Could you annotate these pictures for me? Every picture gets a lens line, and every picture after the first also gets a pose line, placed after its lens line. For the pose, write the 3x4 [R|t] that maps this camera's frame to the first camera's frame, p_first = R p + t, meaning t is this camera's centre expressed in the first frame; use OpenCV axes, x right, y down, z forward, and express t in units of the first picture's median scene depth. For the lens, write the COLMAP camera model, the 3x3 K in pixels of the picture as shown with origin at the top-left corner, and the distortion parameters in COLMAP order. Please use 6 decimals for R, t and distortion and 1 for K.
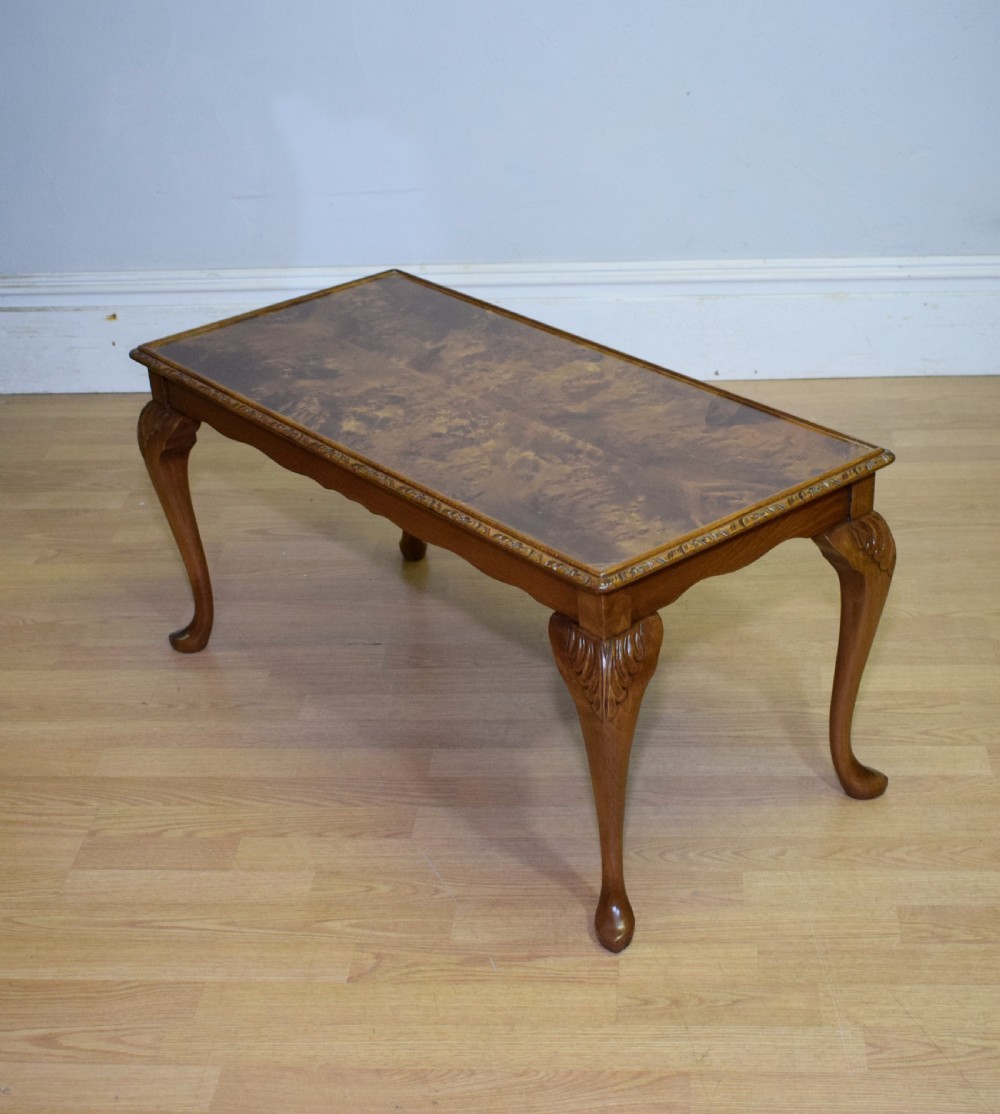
lens RADIAL K [[1940.2, 0, 550.2], [0, 1940.2, 560.0], [0, 0, 1]] dist [-0.018355, 0.003897]
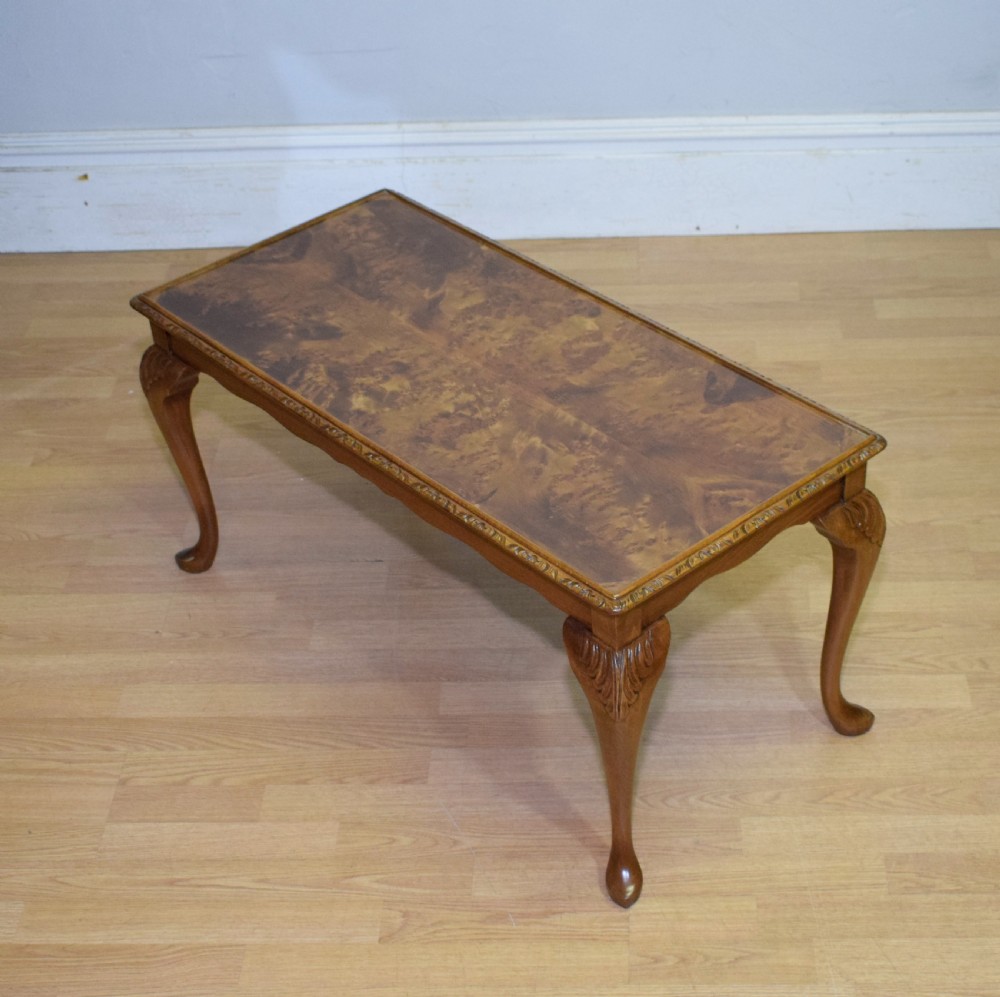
lens RADIAL K [[2042.1, 0, 558.1], [0, 2042.1, 499.9], [0, 0, 1]] dist [-0.017023, 0.021935]
pose [[0.999319, -0.019190, 0.031530, -0.033756], [0.014095, 0.987889, 0.154518, -0.189194], [-0.034113, -0.153969, 0.987487, -0.084449]]
